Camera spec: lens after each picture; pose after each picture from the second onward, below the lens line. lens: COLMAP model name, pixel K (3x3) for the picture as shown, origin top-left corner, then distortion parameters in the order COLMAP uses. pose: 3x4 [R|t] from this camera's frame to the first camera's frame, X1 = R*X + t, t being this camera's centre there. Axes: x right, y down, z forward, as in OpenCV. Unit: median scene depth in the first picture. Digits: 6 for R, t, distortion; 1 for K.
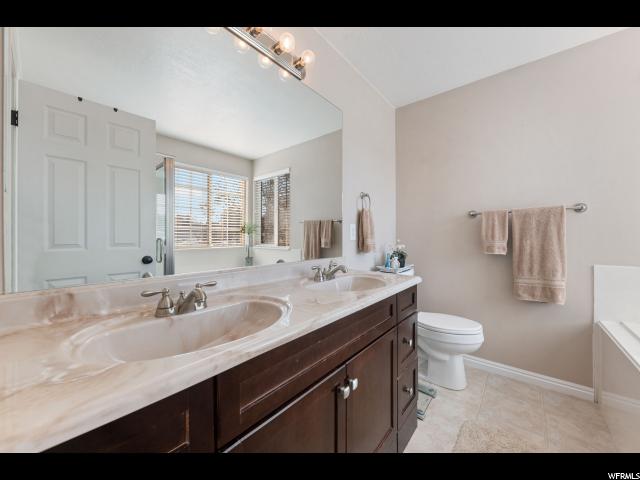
lens RADIAL K [[253.3, 0, 318.4], [0, 253.3, 238.2], [0, 0, 1]] dist [0.000083, 0.000002]
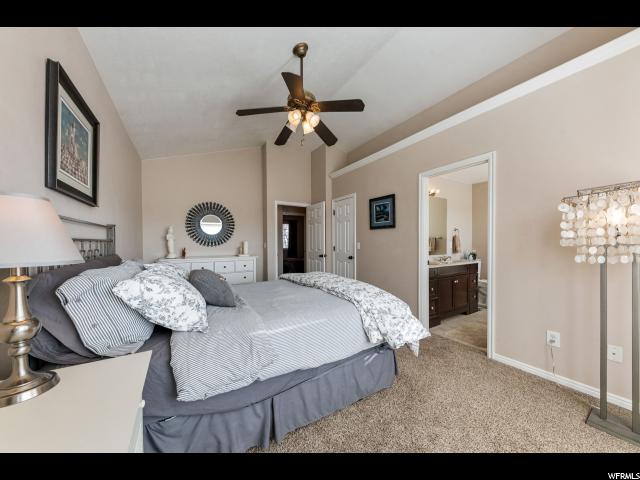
lens RADIAL K [[222.6, 0, 320.2], [0, 222.6, 243.5], [0, 0, 1]] dist [-0.000674, -0.000229]
pose [[0.945868, 0.002574, -0.324542, -0.360785], [-0.003987, 0.999985, -0.003688, -0.023378], [0.324528, 0.004782, 0.945864, -1.456265]]
